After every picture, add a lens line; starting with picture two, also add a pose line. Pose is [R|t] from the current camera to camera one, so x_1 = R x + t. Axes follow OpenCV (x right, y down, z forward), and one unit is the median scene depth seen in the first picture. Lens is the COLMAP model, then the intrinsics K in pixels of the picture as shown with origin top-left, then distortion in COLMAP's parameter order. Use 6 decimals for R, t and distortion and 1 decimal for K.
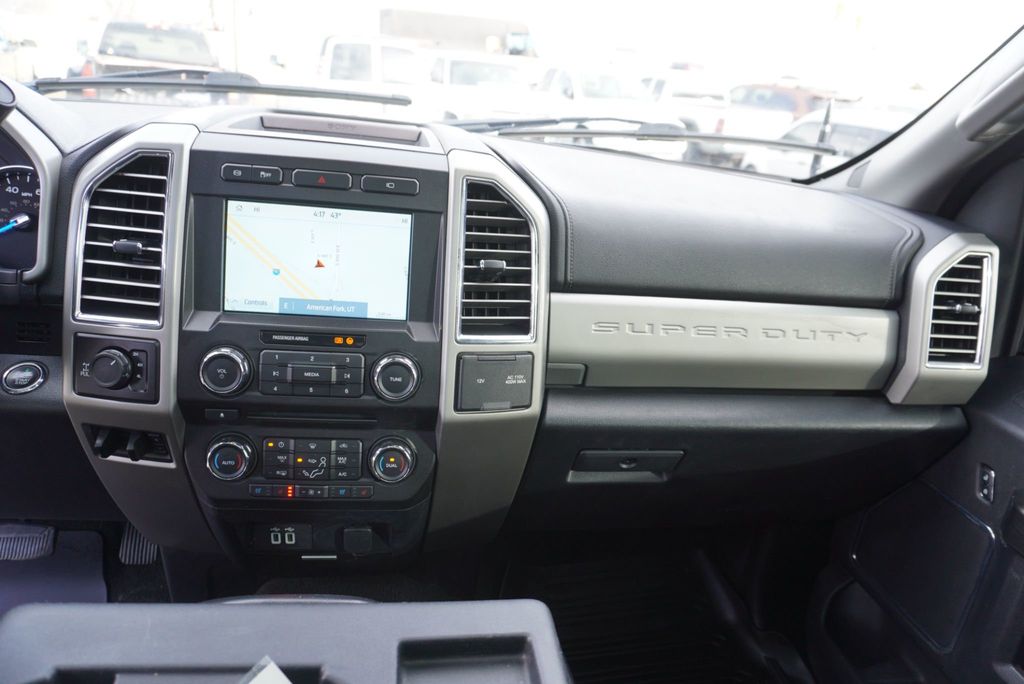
lens RADIAL K [[731.5, 0, 512.0], [0, 731.5, 342.0], [0, 0, 1]] dist [-0.045020, 0.048846]
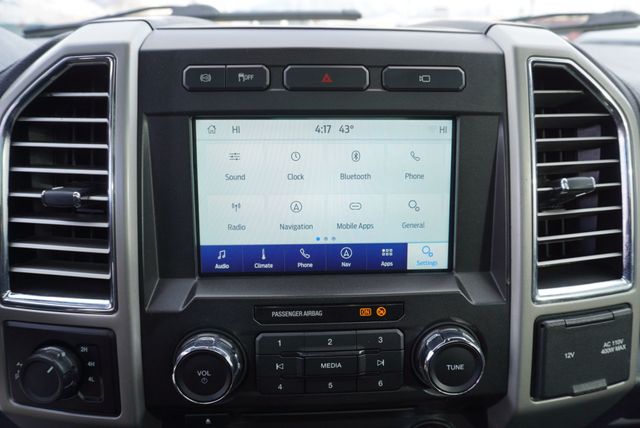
lens RADIAL K [[457.2, 0, 320.0], [0, 457.2, 214.0], [0, 0, 1]] dist [-0.045020, 0.048846]
pose [[0.990244, -0.058137, -0.126635, -0.214080], [0.060858, 0.997989, 0.017724, -0.100907], [0.125350, -0.025258, 0.991791, 0.557408]]
